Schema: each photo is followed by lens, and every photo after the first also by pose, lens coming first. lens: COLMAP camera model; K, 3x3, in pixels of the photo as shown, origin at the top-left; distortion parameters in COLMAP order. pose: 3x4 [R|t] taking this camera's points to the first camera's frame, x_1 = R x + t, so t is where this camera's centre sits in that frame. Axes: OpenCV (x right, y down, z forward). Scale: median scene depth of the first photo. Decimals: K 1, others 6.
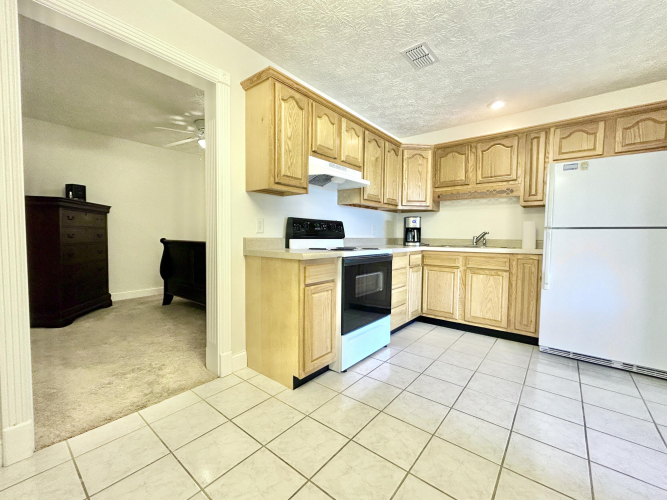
lens RADIAL K [[270.5, 0, 332.0], [0, 270.5, 247.3], [0, 0, 1]] dist [0.004067, -0.000131]
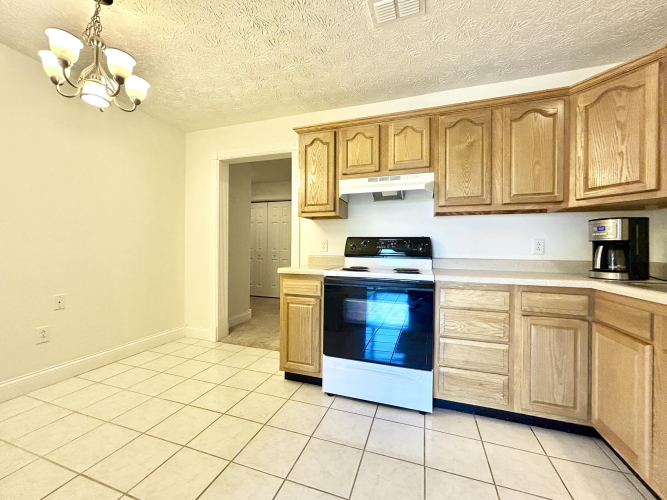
lens RADIAL K [[270.5, 0, 333.4], [0, 270.5, 246.8], [0, 0, 1]] dist [0.004067, -0.000131]
pose [[0.381578, -0.003708, -0.924329, 0.763254], [-0.043191, 0.998828, -0.021837, -0.041658], [0.923327, 0.048255, 0.380971, 0.493184]]
